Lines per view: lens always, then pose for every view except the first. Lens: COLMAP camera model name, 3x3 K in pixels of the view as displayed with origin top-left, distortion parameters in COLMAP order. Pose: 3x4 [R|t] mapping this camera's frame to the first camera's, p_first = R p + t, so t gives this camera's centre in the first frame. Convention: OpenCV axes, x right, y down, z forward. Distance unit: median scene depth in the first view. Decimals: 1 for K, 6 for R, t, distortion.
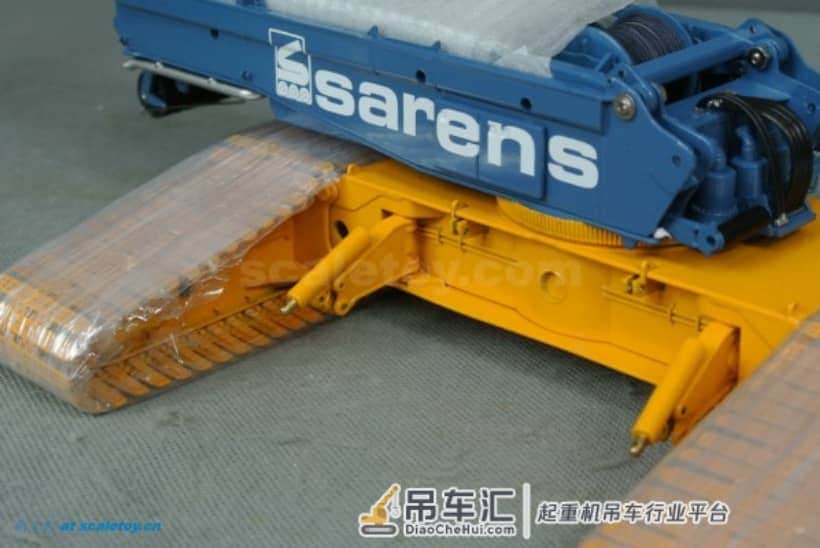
lens RADIAL K [[1534.1, 0, 413.4], [0, 1534.1, 270.5], [0, 0, 1]] dist [-0.092099, 0.000000]
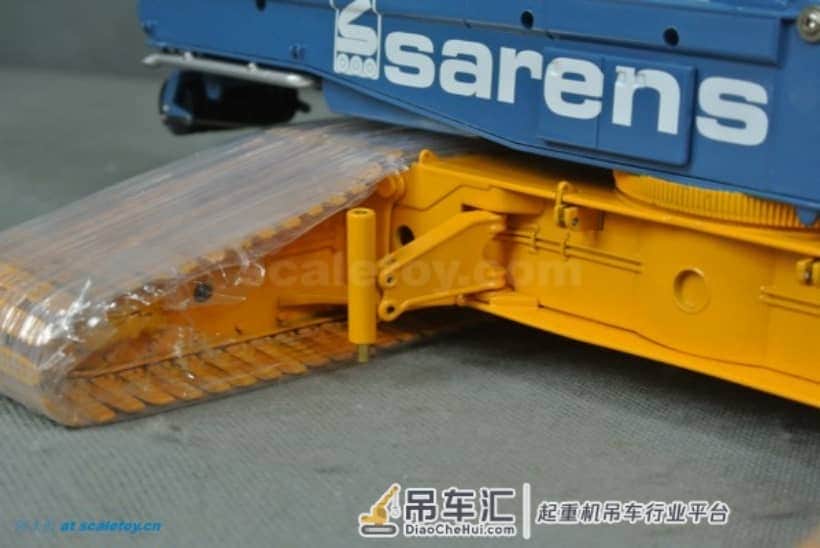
lens RADIAL K [[1534.1, 0, 405.8], [0, 1534.1, 276.4], [0, 0, 1]] dist [-0.092099, 0.000000]
pose [[0.998228, 0.057963, -0.013488, -0.037979], [-0.059352, 0.986210, -0.154490, 0.123506], [0.004347, 0.155017, 0.987902, 0.246545]]
